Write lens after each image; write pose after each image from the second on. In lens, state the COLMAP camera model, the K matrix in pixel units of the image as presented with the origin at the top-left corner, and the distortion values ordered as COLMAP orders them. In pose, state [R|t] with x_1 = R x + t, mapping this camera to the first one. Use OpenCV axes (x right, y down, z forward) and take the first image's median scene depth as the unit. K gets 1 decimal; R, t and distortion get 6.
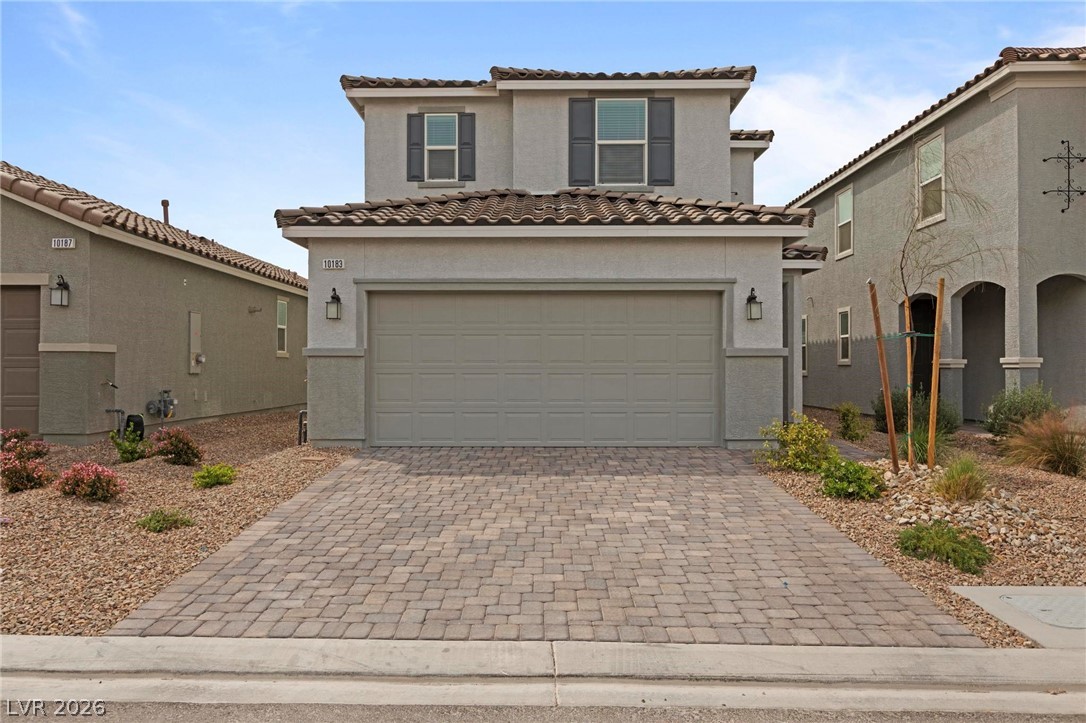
lens RADIAL K [[761.2, 0, 541.7], [0, 761.2, 363.7], [0, 0, 1]] dist [0.001320, -0.001142]
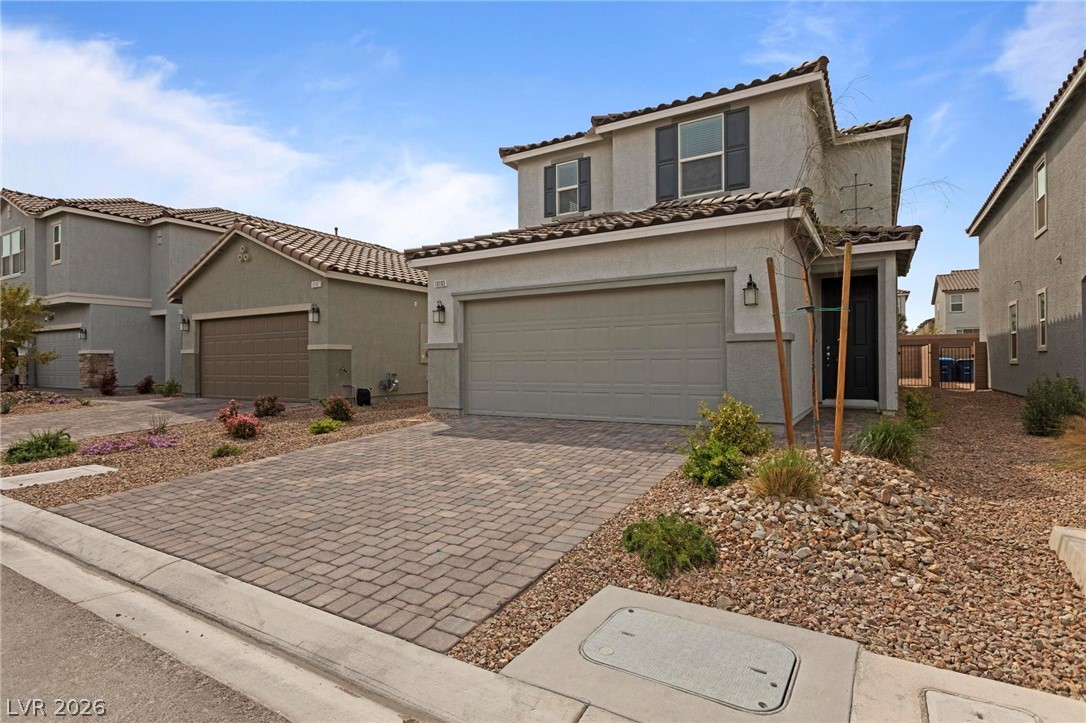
lens RADIAL K [[559.0, 0, 541.2], [0, 559.0, 361.0], [0, 0, 1]] dist [-0.002232, -0.001626]
pose [[0.857539, -0.008823, -0.514344, 0.358051], [0.009821, 0.999951, -0.000778, 0.012937], [0.514326, -0.004384, 0.857584, 0.177335]]
